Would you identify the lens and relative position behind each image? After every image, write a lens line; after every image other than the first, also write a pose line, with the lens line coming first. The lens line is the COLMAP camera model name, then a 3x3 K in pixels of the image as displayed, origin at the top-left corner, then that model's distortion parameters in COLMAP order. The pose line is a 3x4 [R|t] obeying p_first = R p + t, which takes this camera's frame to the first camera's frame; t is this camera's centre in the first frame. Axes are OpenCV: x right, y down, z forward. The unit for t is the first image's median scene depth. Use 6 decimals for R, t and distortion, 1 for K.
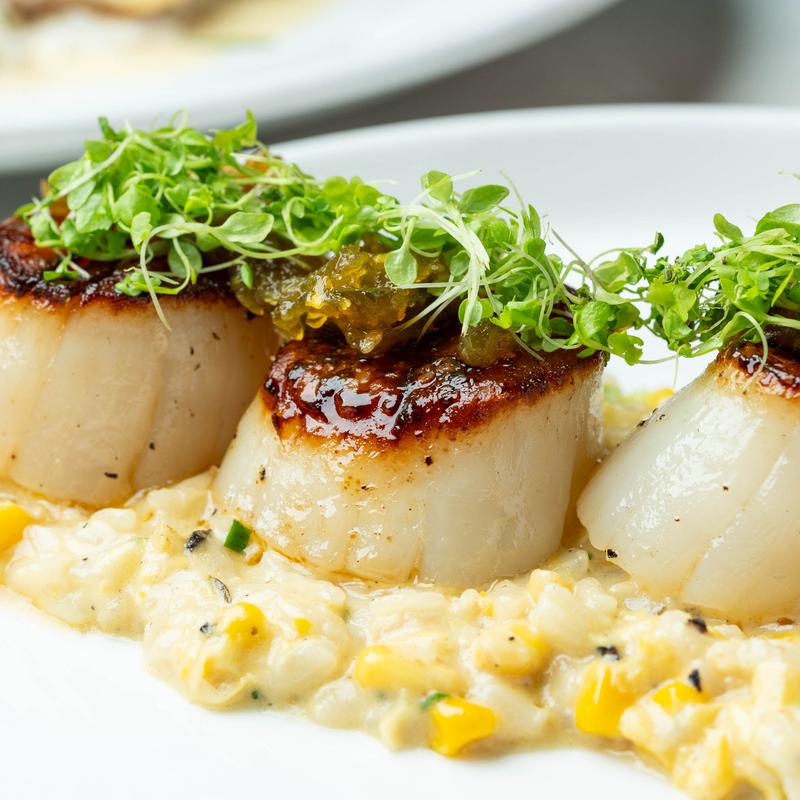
lens RADIAL K [[4112.0, 0, 400.1], [0, 4112.0, 400.2], [0, 0, 1]] dist [0.124183, 0.000000]
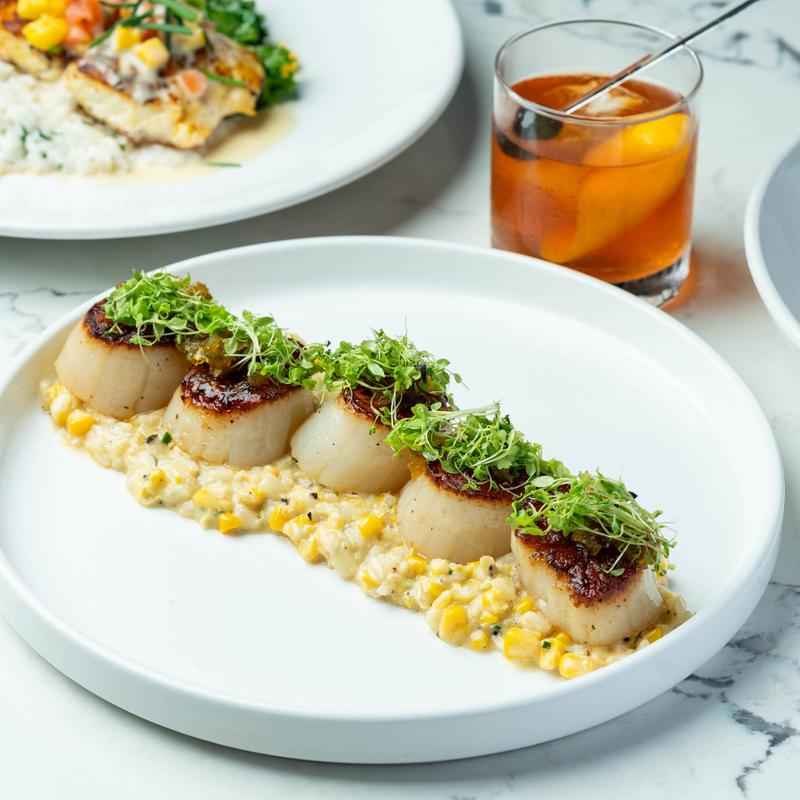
lens RADIAL K [[4112.0, 0, 399.9], [0, 4112.0, 399.9], [0, 0, 1]] dist [0.124183, 0.000000]
pose [[0.984802, 0.089748, -0.148694, 0.512154], [-0.063086, 0.982510, 0.175198, -0.475804], [0.161817, -0.163155, 0.973240, -1.600851]]
